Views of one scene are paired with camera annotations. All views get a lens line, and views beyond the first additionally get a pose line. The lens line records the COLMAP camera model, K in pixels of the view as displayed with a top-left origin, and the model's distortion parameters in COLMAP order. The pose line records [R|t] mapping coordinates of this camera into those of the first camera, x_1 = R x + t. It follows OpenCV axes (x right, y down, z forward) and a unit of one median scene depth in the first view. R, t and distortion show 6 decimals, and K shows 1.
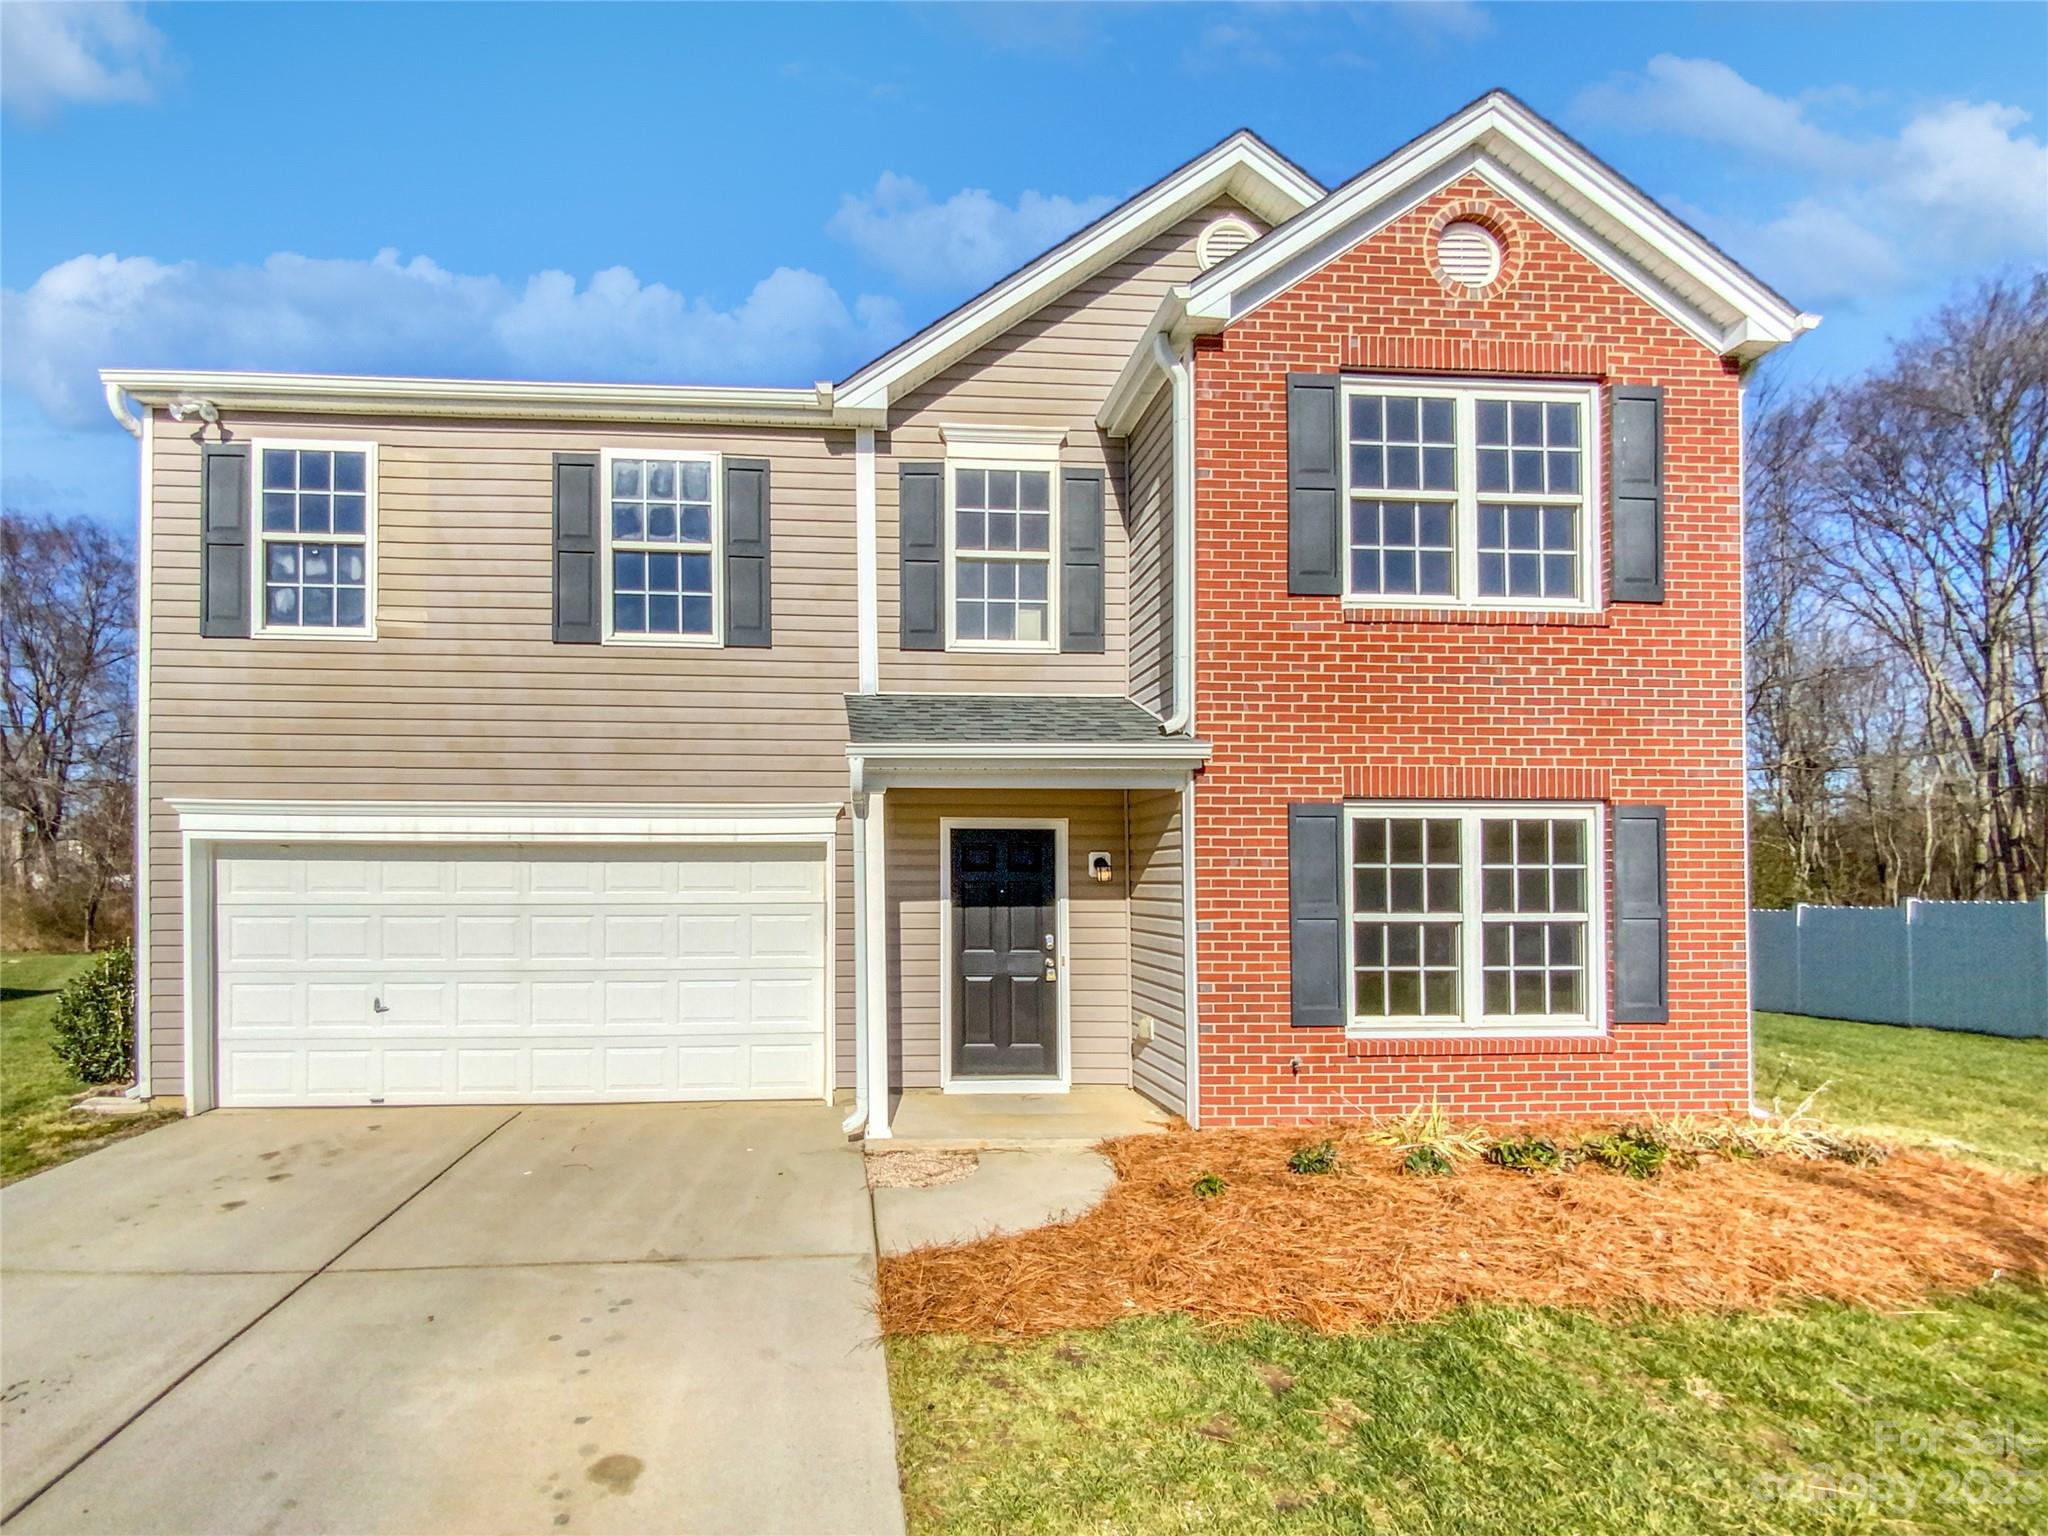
lens RADIAL K [[863.2, 0, 1025.6], [0, 863.2, 780.0], [0, 0, 1]] dist [0.027047, 0.000066]
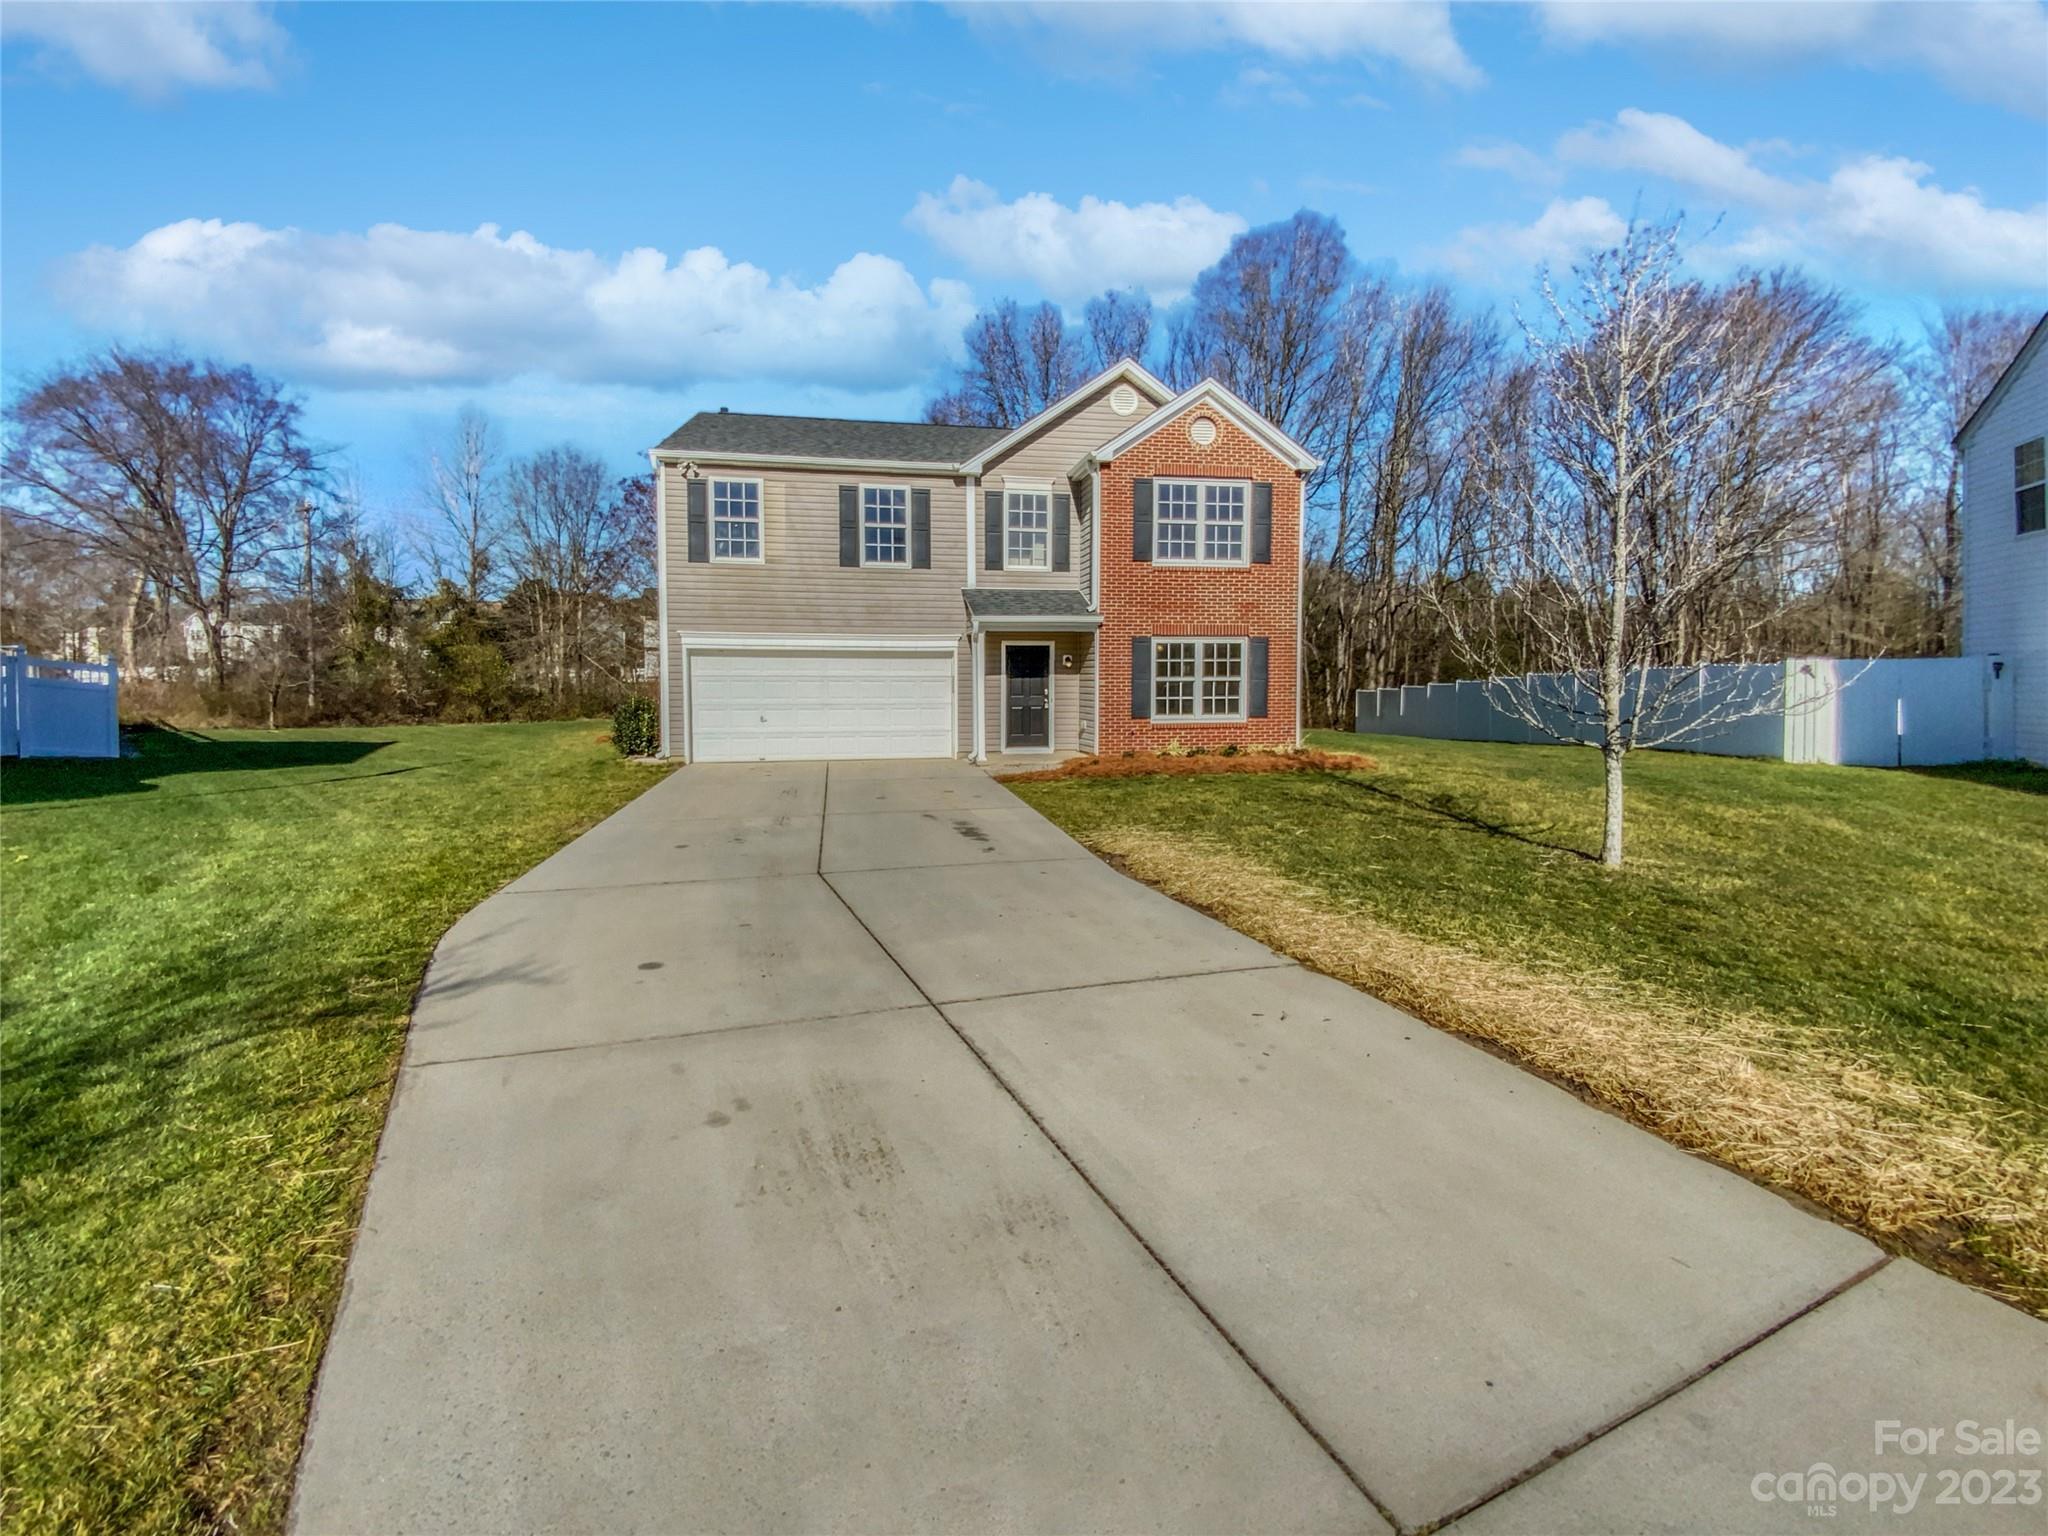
lens RADIAL K [[863.2, 0, 1025.6], [0, 863.2, 780.0], [0, 0, 1]] dist [0.027047, 0.000066]
pose [[0.999963, 0.003308, -0.008001, -0.011357], [-0.001423, 0.974347, 0.225045, -0.126377], [0.008540, -0.225025, 0.974316, -1.511574]]
